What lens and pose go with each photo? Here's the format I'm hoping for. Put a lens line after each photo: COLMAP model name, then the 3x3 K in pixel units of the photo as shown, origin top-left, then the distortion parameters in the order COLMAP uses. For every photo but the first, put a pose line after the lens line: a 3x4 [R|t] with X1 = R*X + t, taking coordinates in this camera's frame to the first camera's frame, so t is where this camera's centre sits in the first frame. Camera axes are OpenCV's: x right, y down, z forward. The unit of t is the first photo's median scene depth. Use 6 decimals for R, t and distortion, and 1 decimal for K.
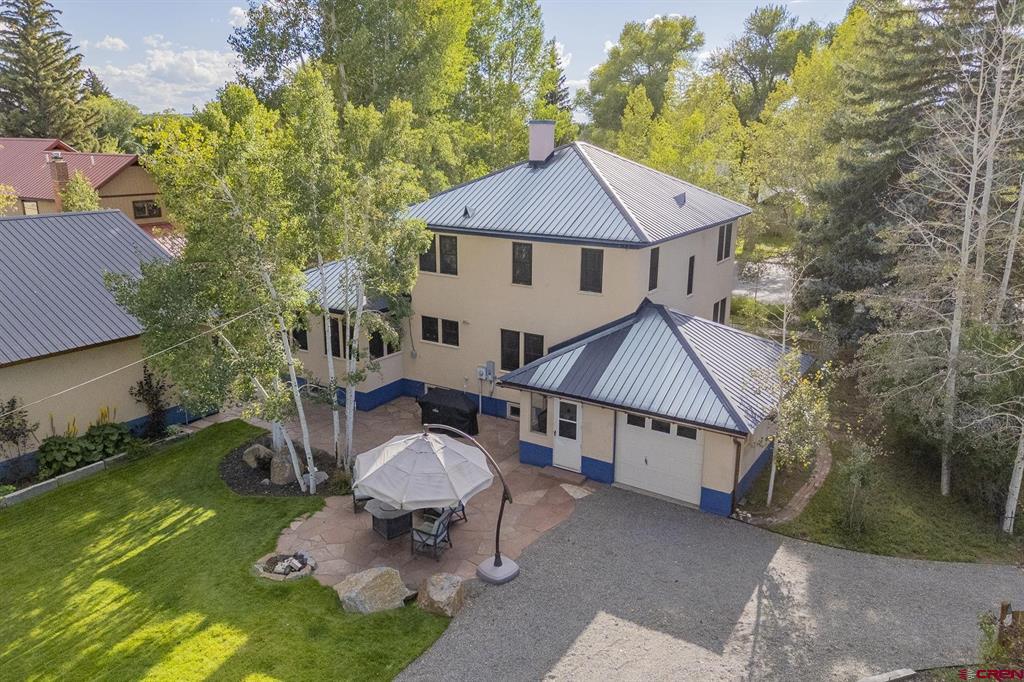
lens RADIAL K [[741.8, 0, 512.1], [0, 741.8, 340.0], [0, 0, 1]] dist [0.044868, -0.017016]
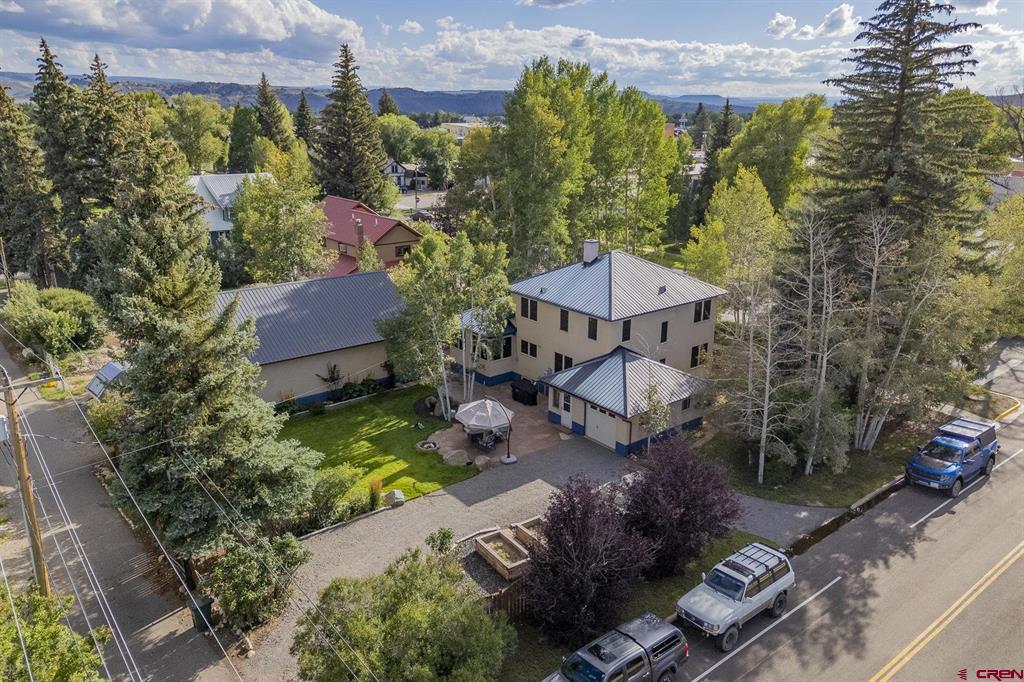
lens RADIAL K [[741.8, 0, 507.6], [0, 741.8, 339.6], [0, 0, 1]] dist [0.044868, -0.017016]
pose [[0.942857, 0.093433, -0.319831, 0.554158], [-0.083124, 0.995488, 0.045766, -0.143967], [0.322664, -0.016565, 0.946369, -0.979862]]
